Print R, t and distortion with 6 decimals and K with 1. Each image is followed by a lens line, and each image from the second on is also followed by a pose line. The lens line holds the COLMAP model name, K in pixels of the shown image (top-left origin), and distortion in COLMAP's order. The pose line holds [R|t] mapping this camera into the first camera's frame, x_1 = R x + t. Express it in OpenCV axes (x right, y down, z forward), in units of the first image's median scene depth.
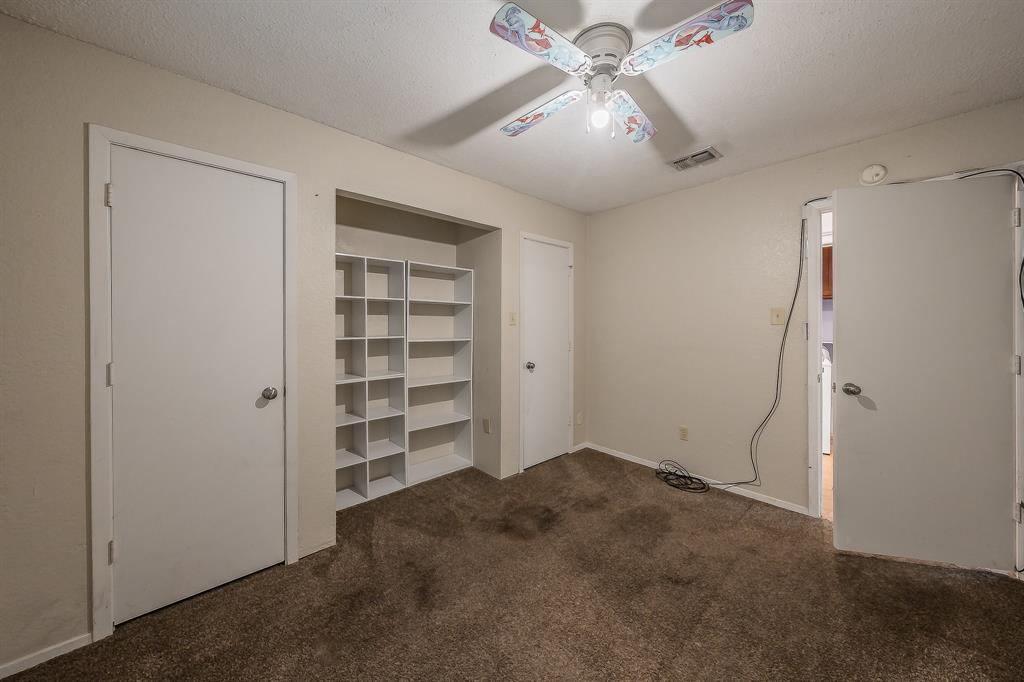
lens RADIAL K [[357.8, 0, 513.9], [0, 357.8, 325.9], [0, 0, 1]] dist [-0.001827, -0.000075]
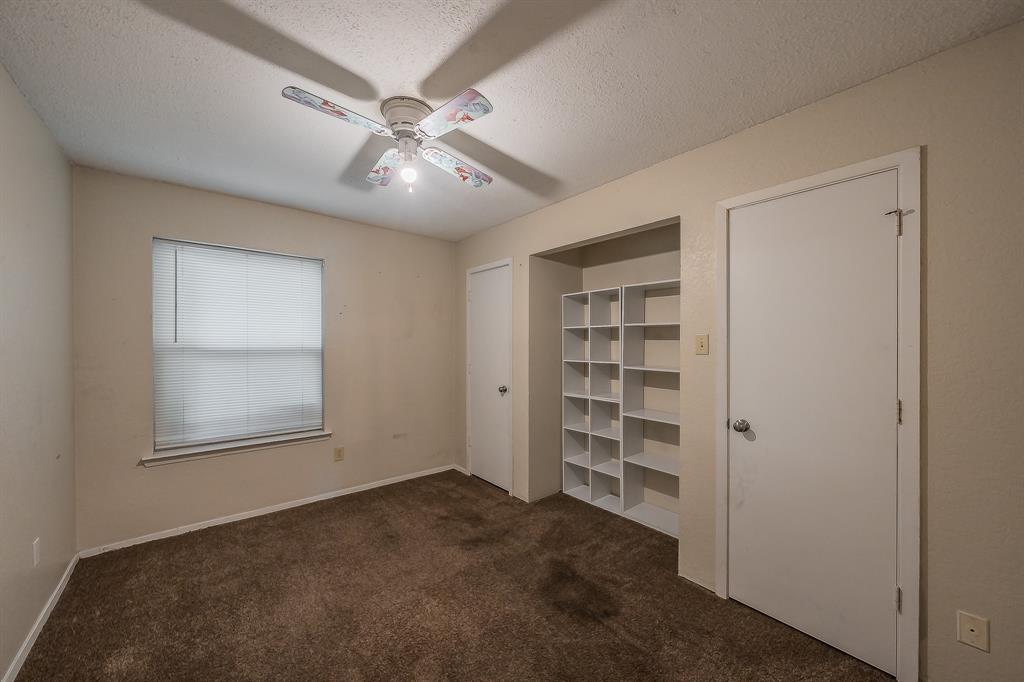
lens RADIAL K [[379.4, 0, 500.6], [0, 379.4, 342.8], [0, 0, 1]] dist [-0.000326, -0.000124]
pose [[-0.071797, -0.000838, -0.997419, 0.818717], [-0.006540, 0.999979, -0.000369, -0.023885], [0.997398, 0.006497, -0.071801, 0.790625]]
